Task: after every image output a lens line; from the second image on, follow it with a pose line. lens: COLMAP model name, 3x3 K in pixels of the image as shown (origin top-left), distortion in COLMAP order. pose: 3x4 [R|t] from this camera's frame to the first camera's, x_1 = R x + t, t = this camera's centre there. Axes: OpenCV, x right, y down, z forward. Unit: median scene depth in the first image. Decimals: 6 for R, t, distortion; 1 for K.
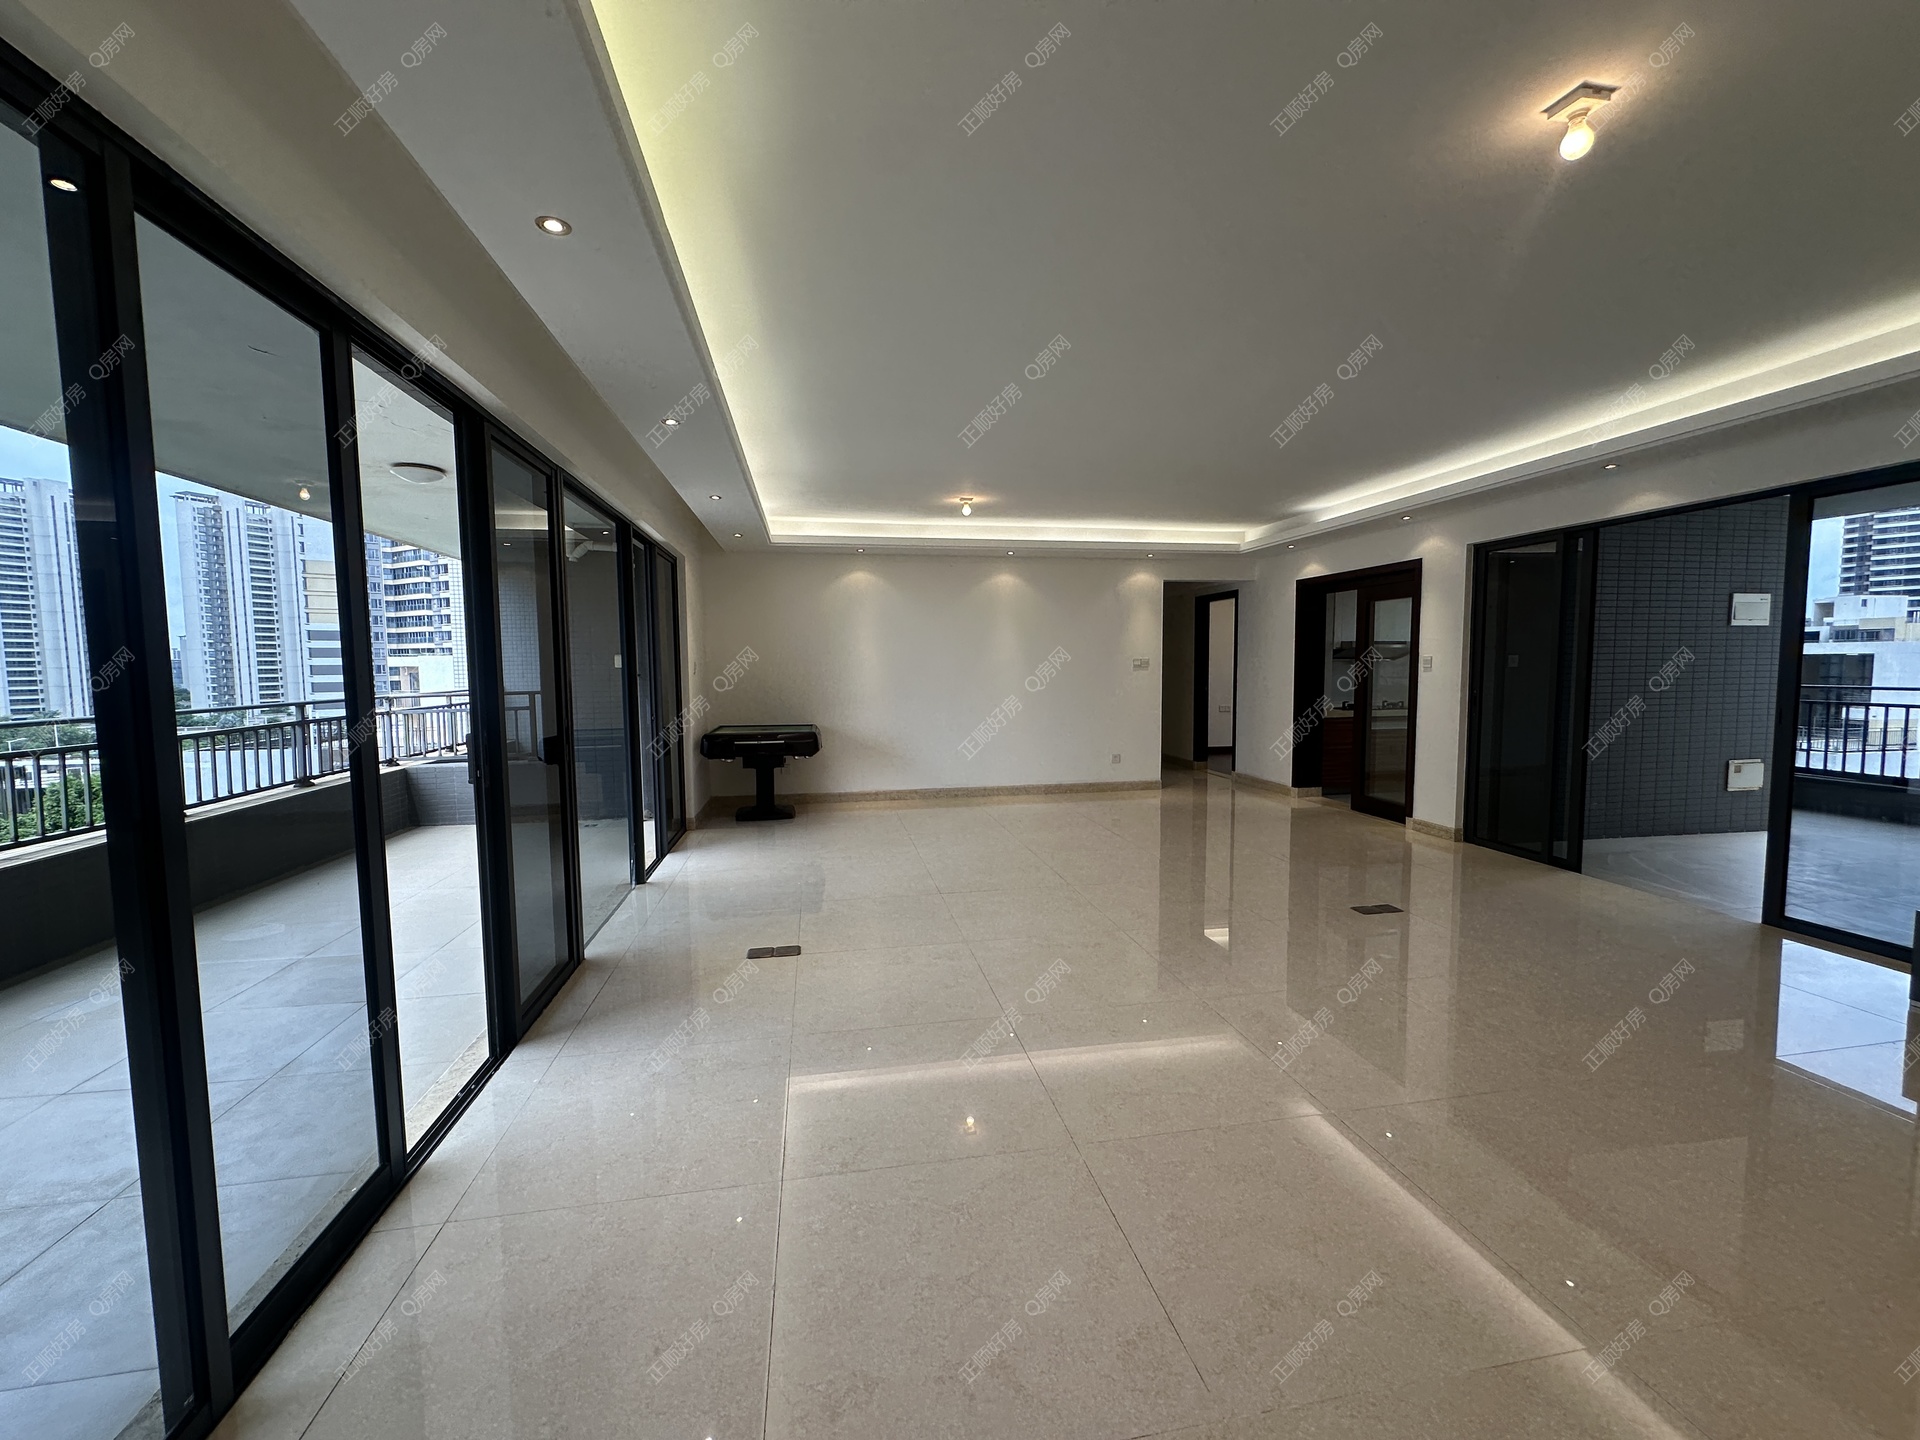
lens RADIAL K [[764.6, 0, 957.6], [0, 764.6, 719.8], [0, 0, 1]] dist [-0.001085, -0.000336]
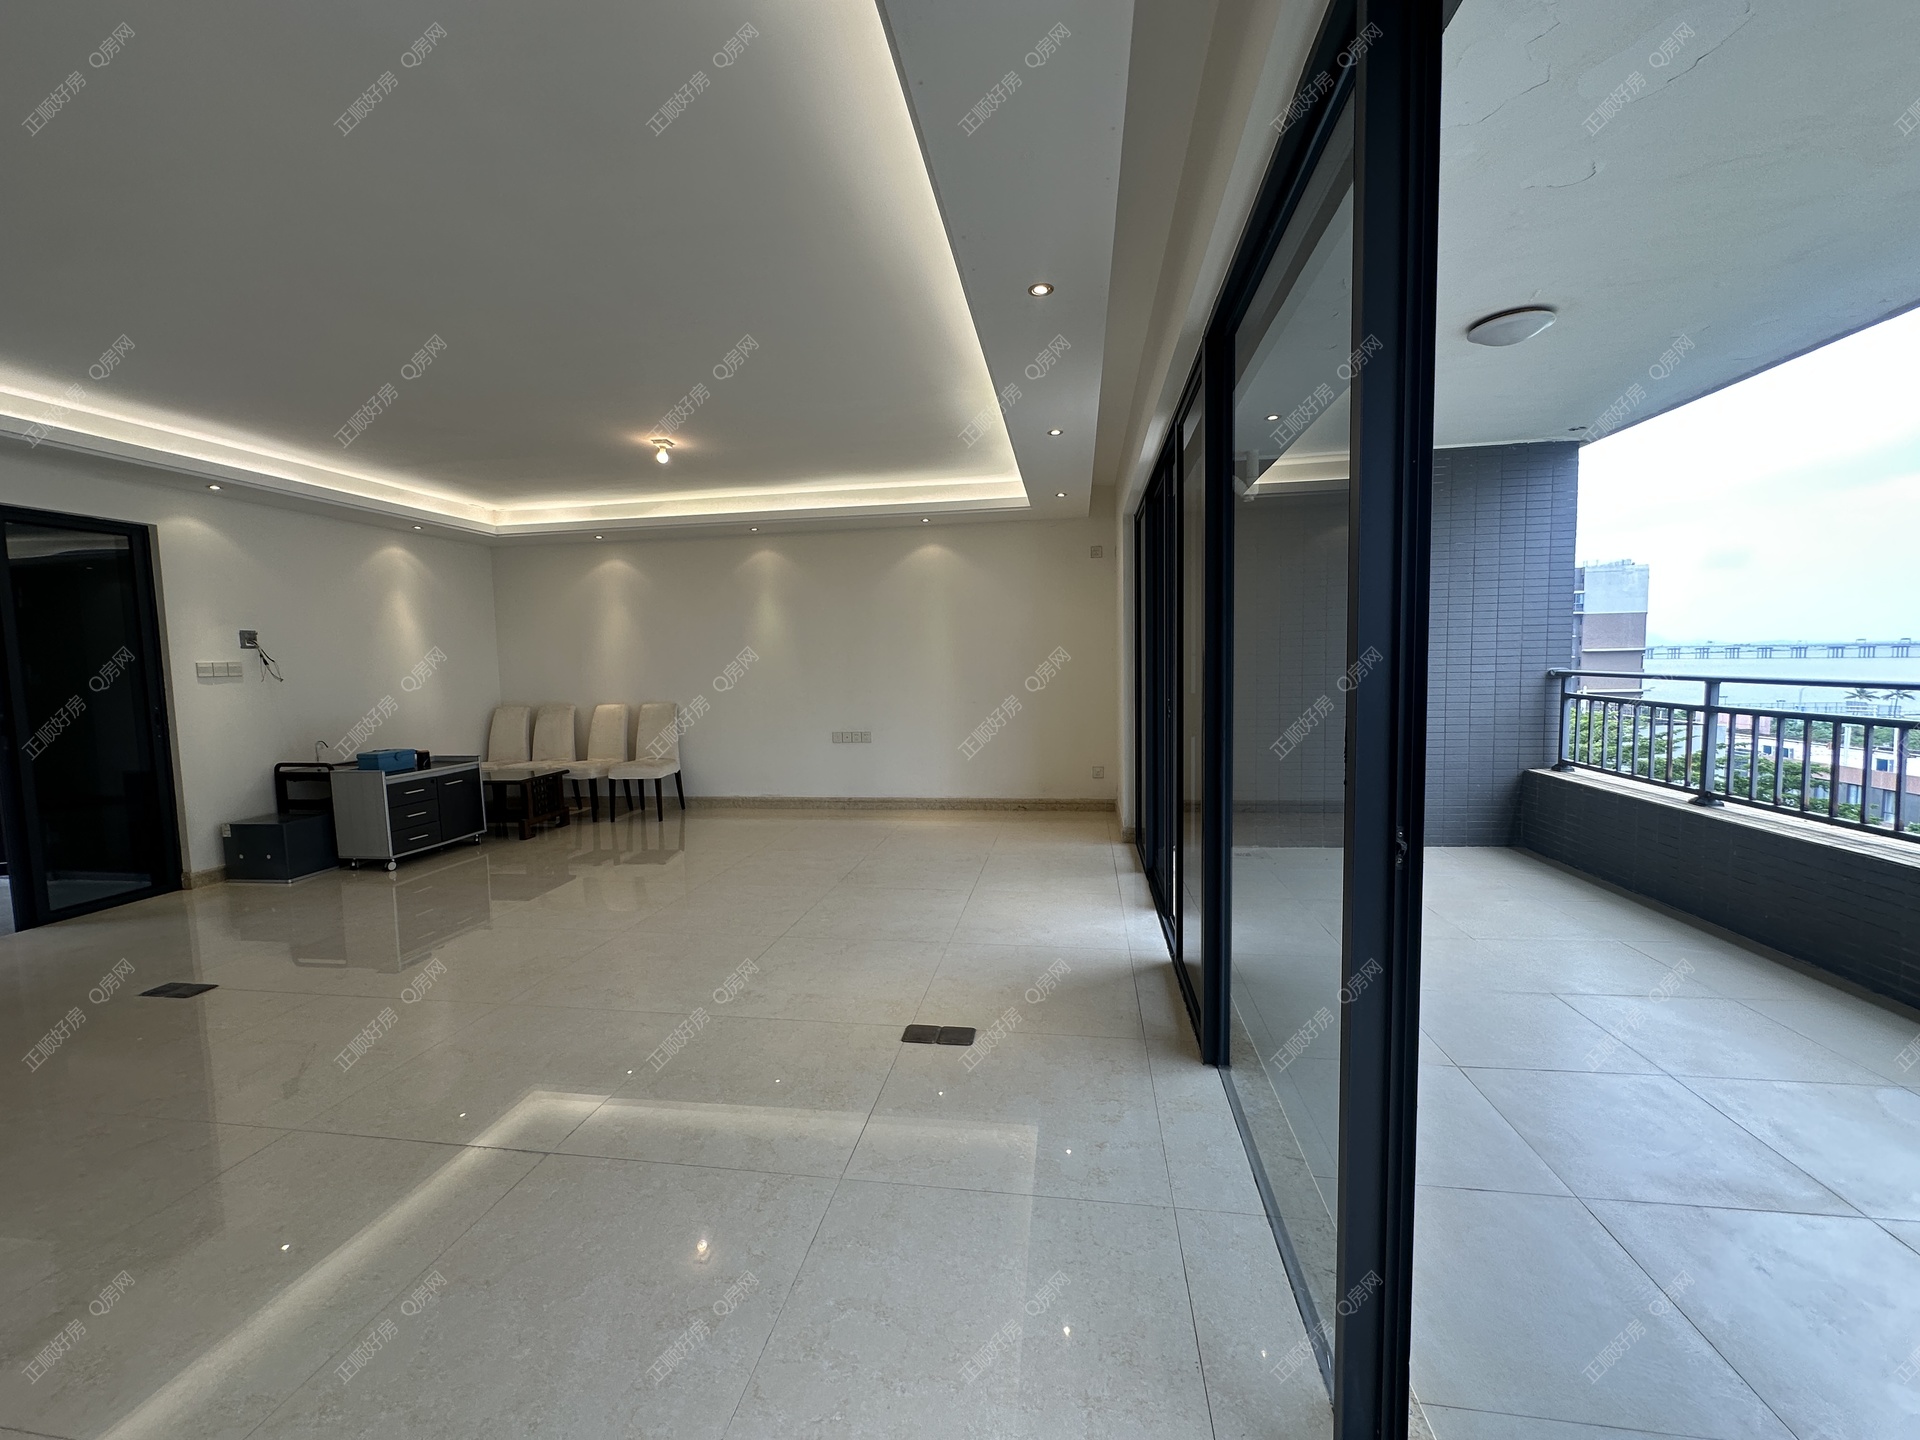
lens RADIAL K [[767.8, 0, 956.6], [0, 767.8, 719.7], [0, 0, 1]] dist [-0.001855, -0.000097]
pose [[-0.942671, 0.004445, 0.333695, -0.264142], [0.054950, 0.988331, 0.142065, -0.050304], [-0.329169, 0.152257, -0.931915, 0.858819]]
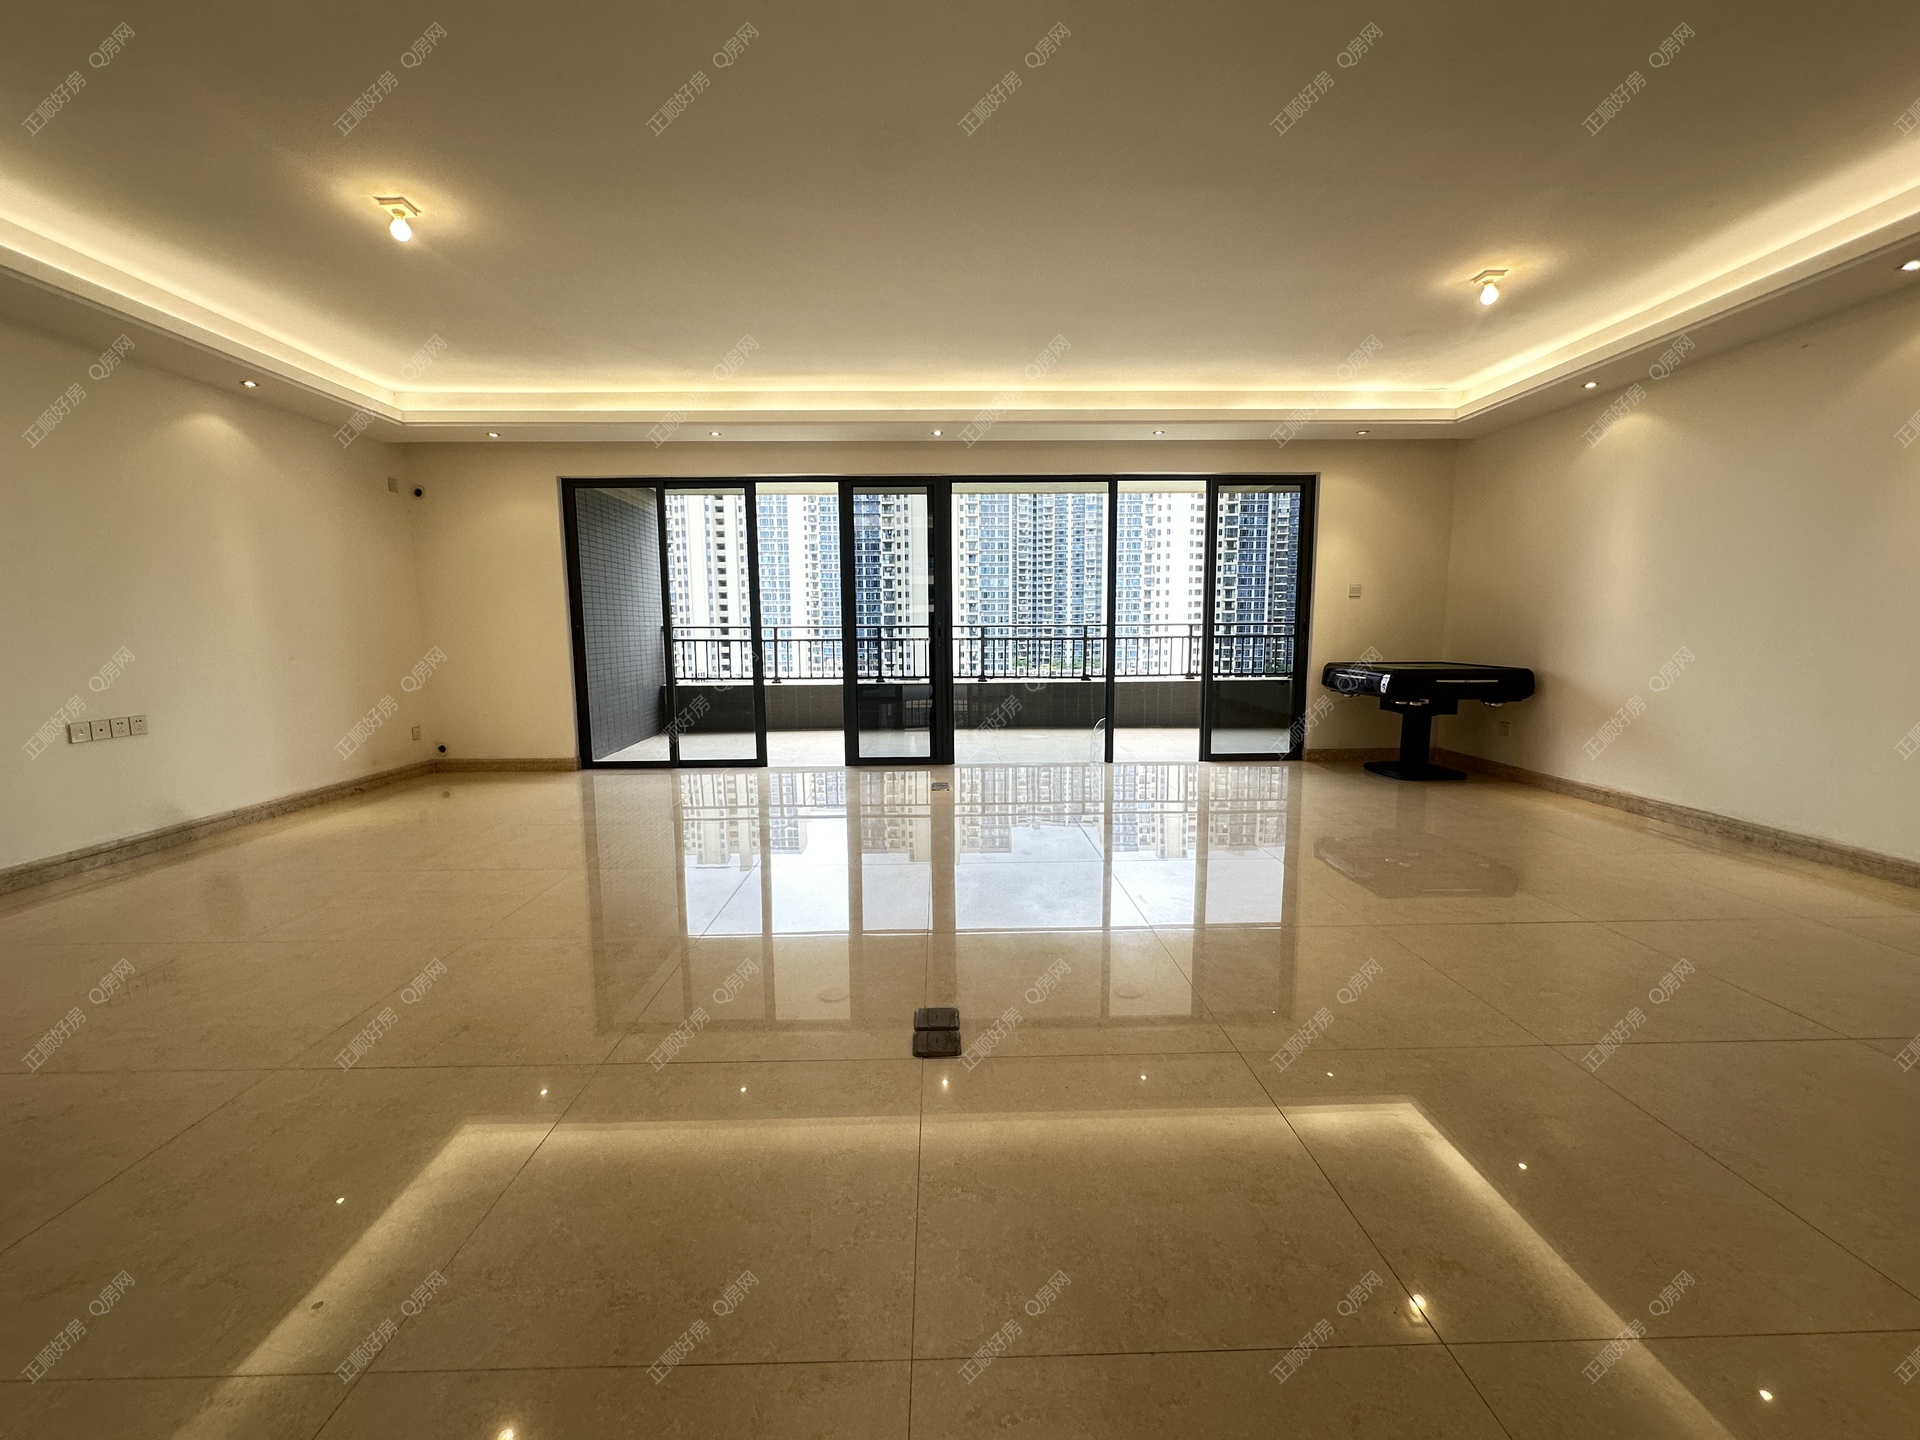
lens RADIAL K [[764.6, 0, 957.6], [0, 764.6, 719.8], [0, 0, 1]] dist [-0.001085, -0.000336]
pose [[-0.158181, 0.127242, -0.979177, 0.612433], [-0.062630, 0.988373, 0.138554, -0.012595], [0.985422, 0.083242, -0.148372, 0.649281]]
